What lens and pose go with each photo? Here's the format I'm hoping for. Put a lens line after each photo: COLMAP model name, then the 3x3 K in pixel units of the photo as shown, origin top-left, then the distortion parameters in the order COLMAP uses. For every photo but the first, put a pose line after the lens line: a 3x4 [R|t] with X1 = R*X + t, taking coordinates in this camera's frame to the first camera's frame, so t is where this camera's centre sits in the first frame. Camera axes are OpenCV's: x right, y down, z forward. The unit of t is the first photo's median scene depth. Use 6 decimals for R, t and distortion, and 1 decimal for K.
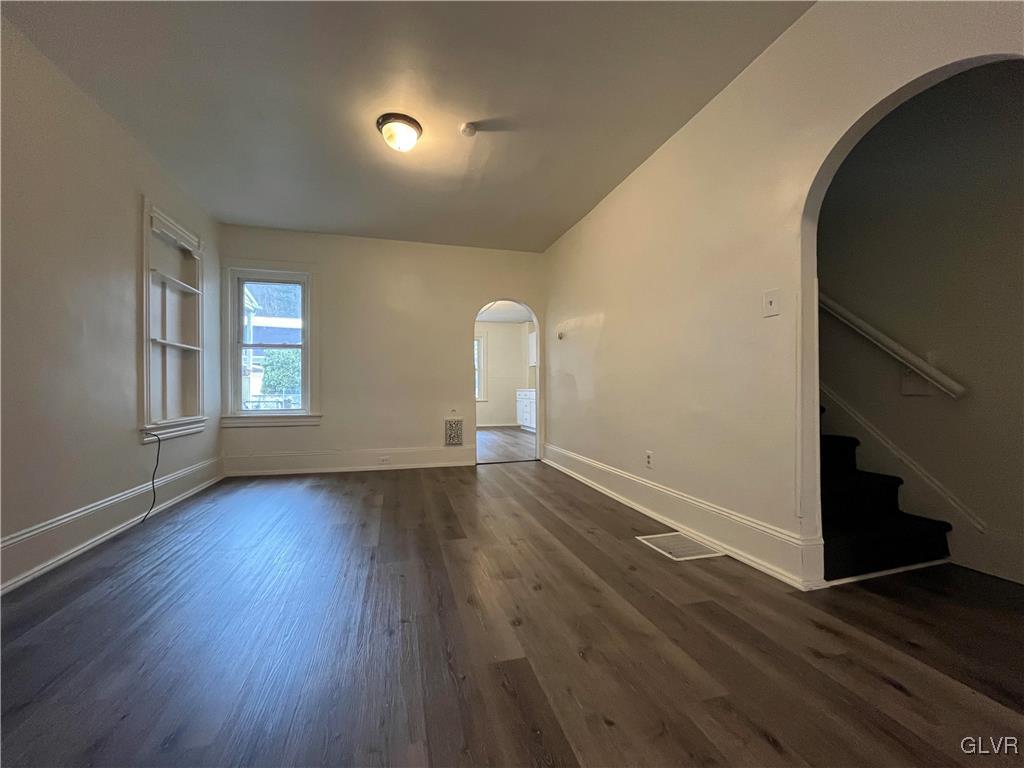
lens RADIAL K [[409.3, 0, 512.0], [0, 409.3, 384.0], [0, 0, 1]] dist [0.000757, 0.000099]
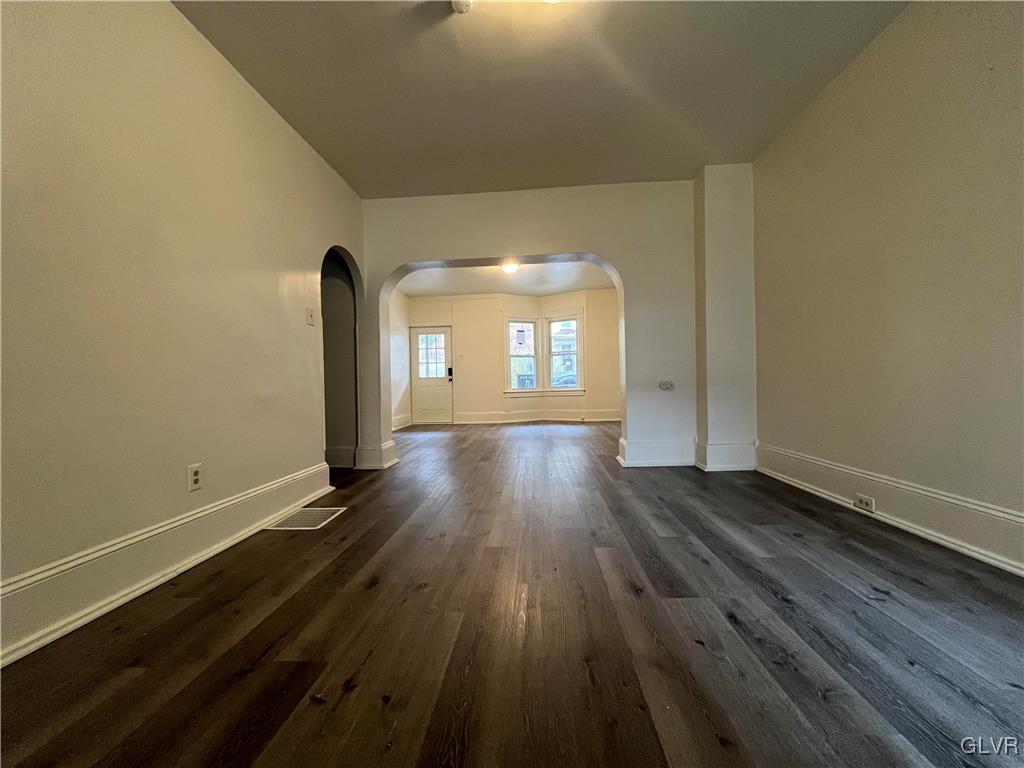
lens RADIAL K [[409.3, 0, 512.0], [0, 409.3, 384.0], [0, 0, 1]] dist [0.000757, 0.000099]
pose [[-0.942114, 0.028584, 0.334072, -0.438046], [0.026222, 0.999589, -0.011577, 0.067948], [-0.334265, -0.002146, -0.942477, 1.739568]]
